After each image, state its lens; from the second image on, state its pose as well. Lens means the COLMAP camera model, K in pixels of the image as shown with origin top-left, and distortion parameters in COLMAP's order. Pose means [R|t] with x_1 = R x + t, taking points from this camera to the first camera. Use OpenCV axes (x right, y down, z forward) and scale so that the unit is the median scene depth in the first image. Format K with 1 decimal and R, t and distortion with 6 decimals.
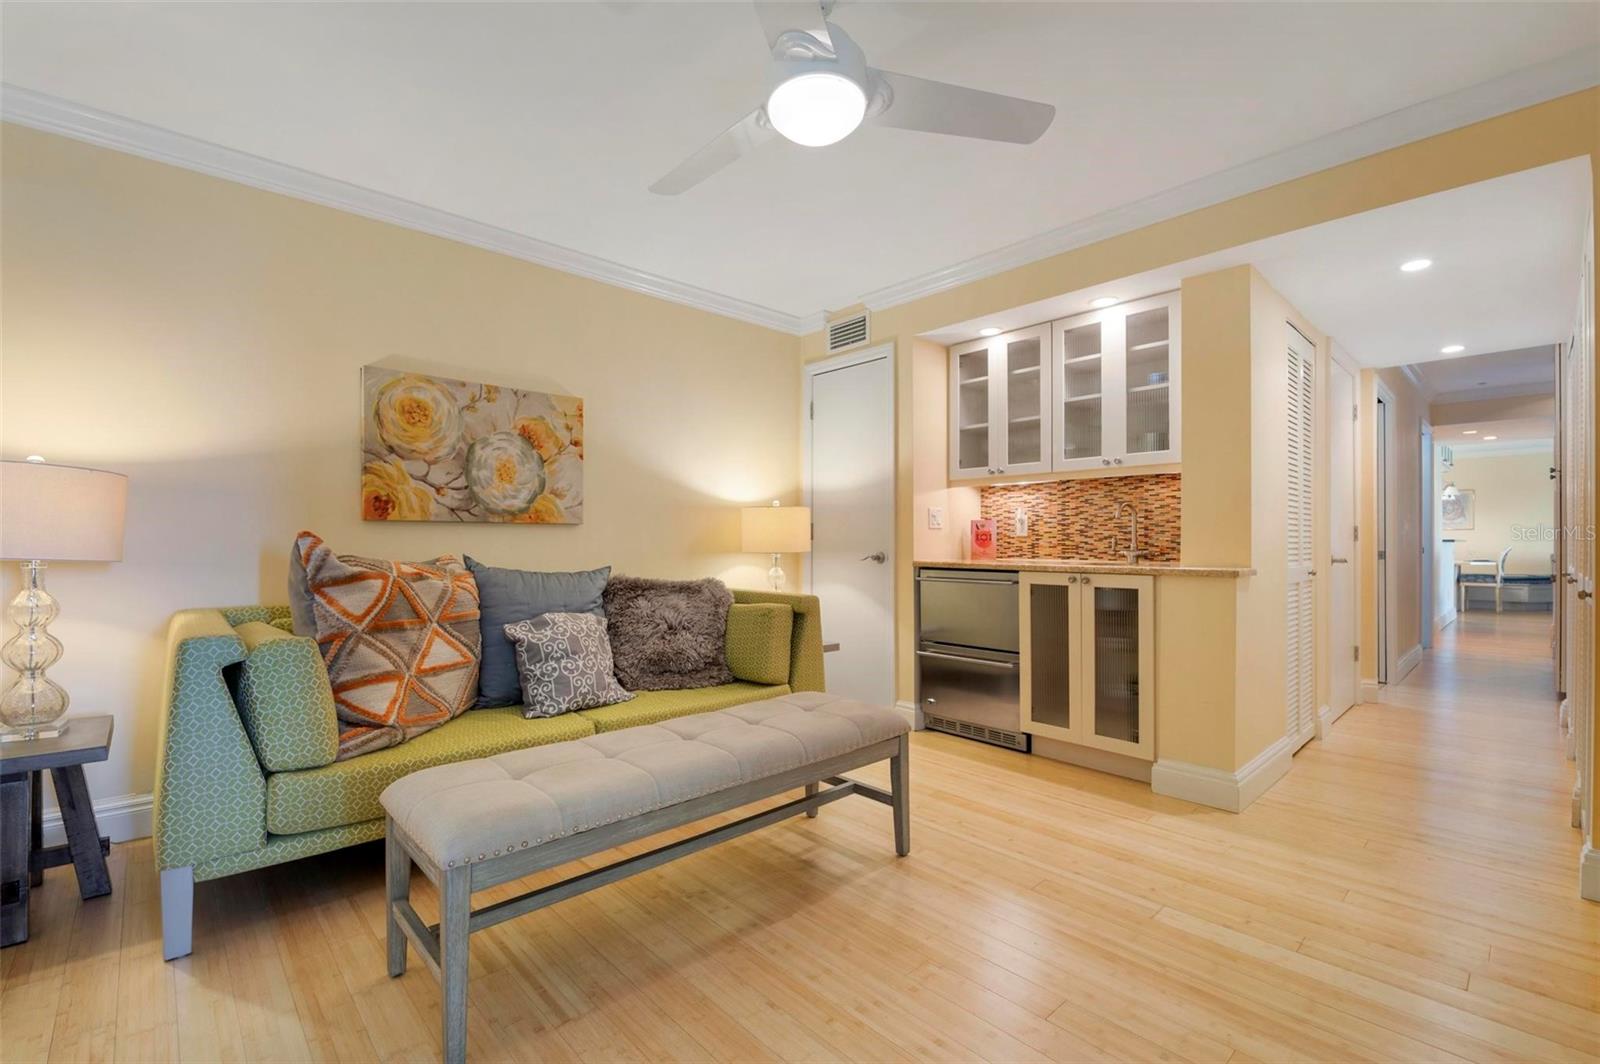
lens RADIAL K [[704.9, 0, 808.8], [0, 704.9, 539.3], [0, 0, 1]] dist [-0.000964, -0.010164]
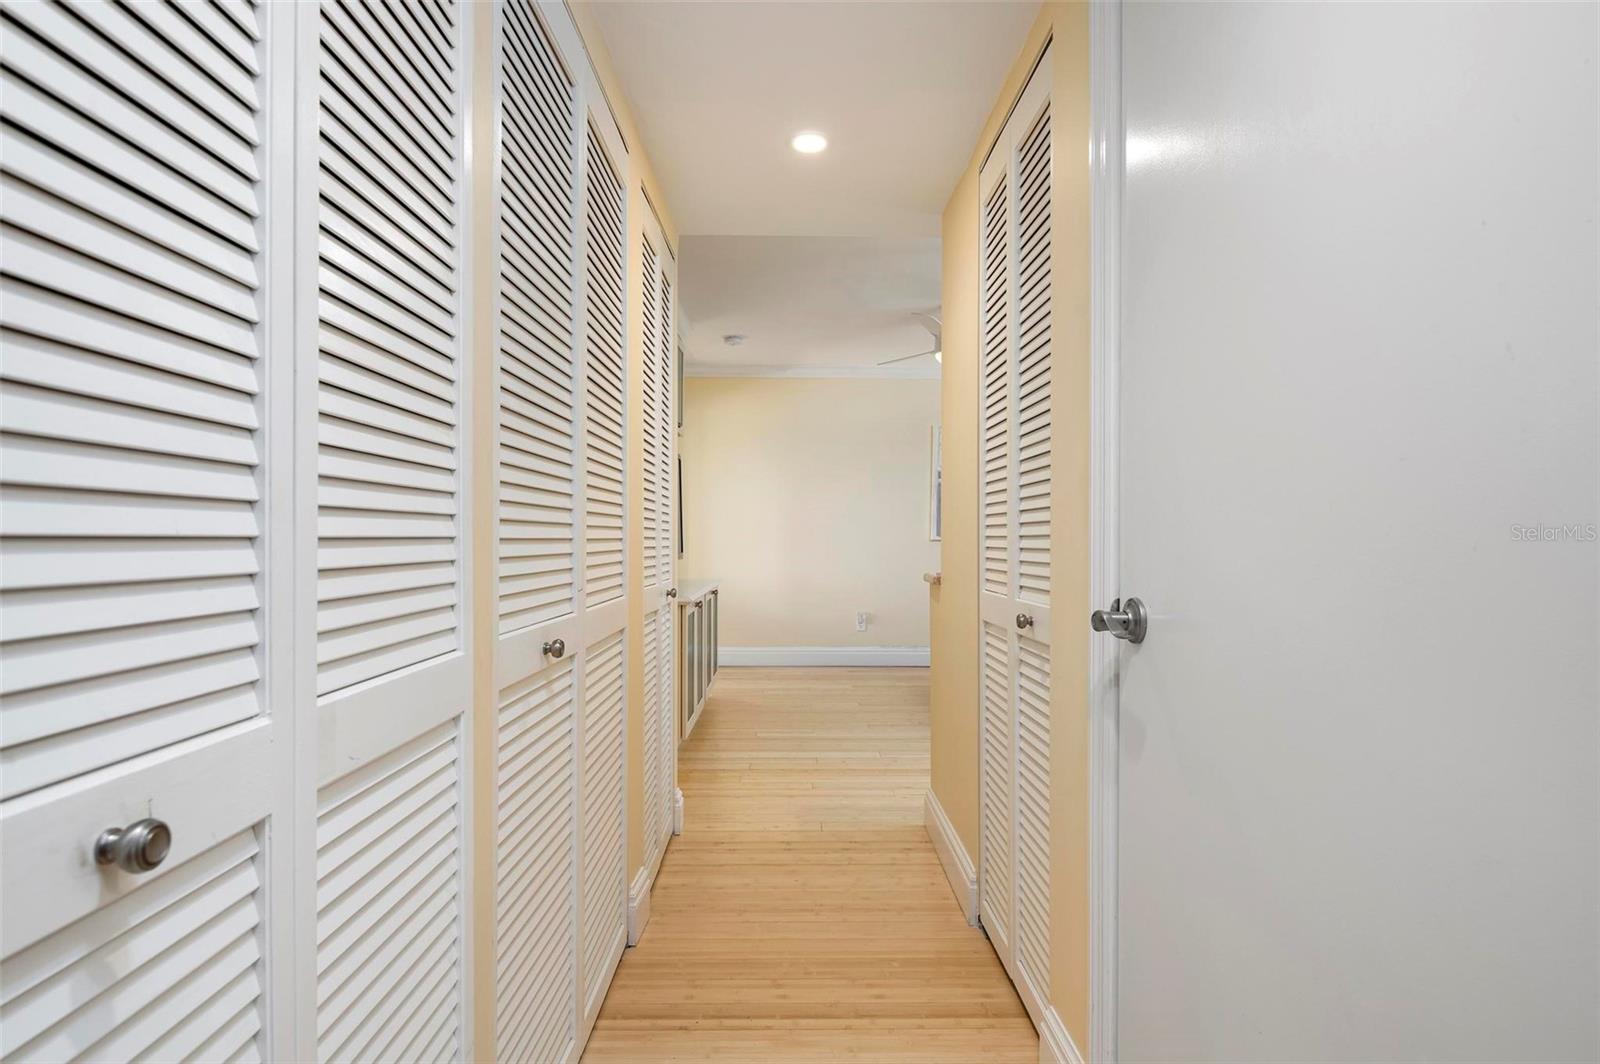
lens RADIAL K [[808.4, 0, 800.0], [0, 808.4, 532.0], [0, 0, 1]] dist [0.004692, 0.000459]
pose [[-0.679512, -0.003844, -0.733654, 1.385344], [0.001150, 0.999979, -0.006305, -0.005314], [0.733663, -0.005128, -0.679494, 1.456580]]
